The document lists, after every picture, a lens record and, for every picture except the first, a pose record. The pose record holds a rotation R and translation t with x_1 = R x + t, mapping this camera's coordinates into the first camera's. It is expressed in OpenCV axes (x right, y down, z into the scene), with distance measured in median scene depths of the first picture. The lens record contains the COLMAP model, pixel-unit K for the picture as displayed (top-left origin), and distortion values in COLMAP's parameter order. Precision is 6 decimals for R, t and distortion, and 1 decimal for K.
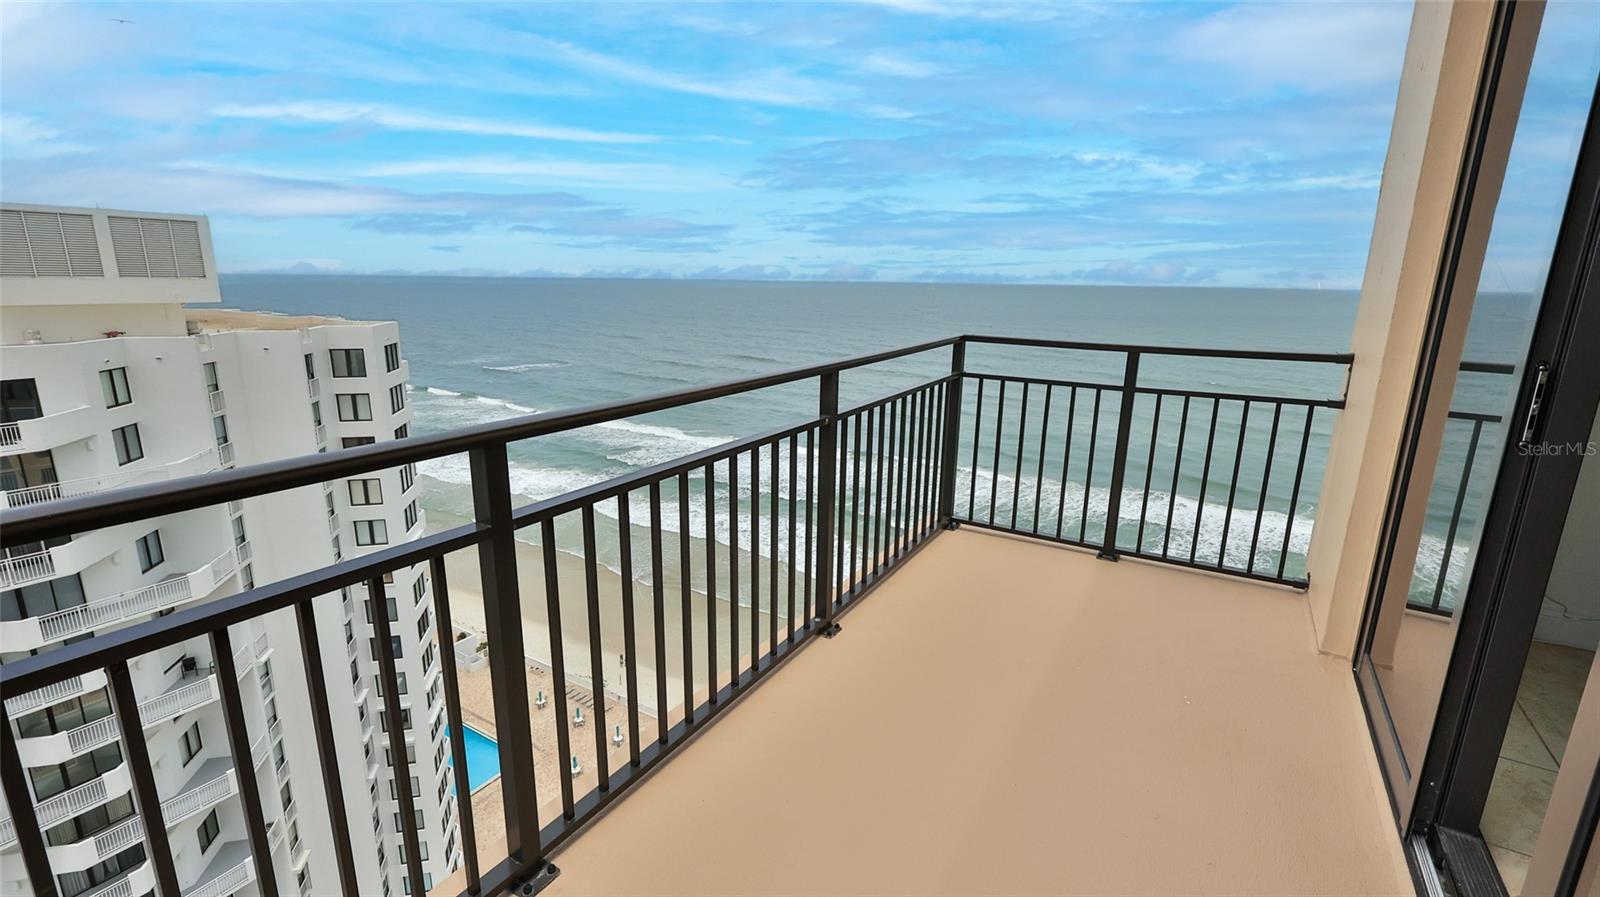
lens RADIAL K [[707.3, 0, 798.6], [0, 707.3, 448.8], [0, 0, 1]] dist [0.001057, -0.000068]
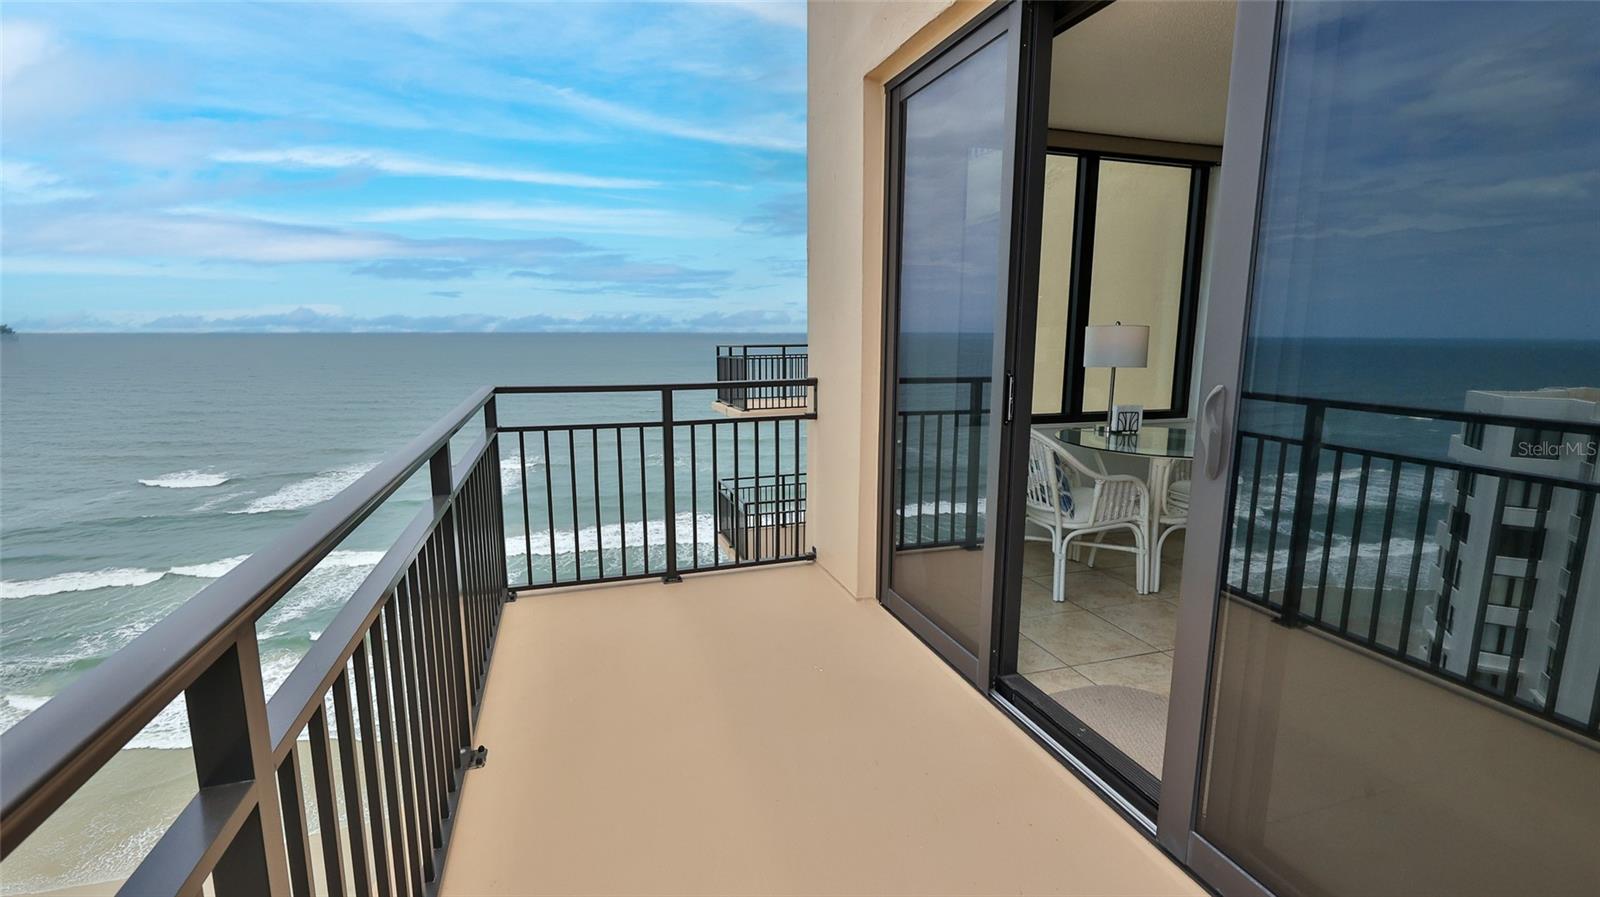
lens RADIAL K [[714.4, 0, 804.2], [0, 714.4, 440.7], [0, 0, 1]] dist [-0.000155, -0.000093]
pose [[0.648868, -0.130744, 0.749584, -0.220983], [0.184894, 0.982693, 0.011352, -0.030542], [-0.738095, 0.131227, 0.661812, 0.107255]]
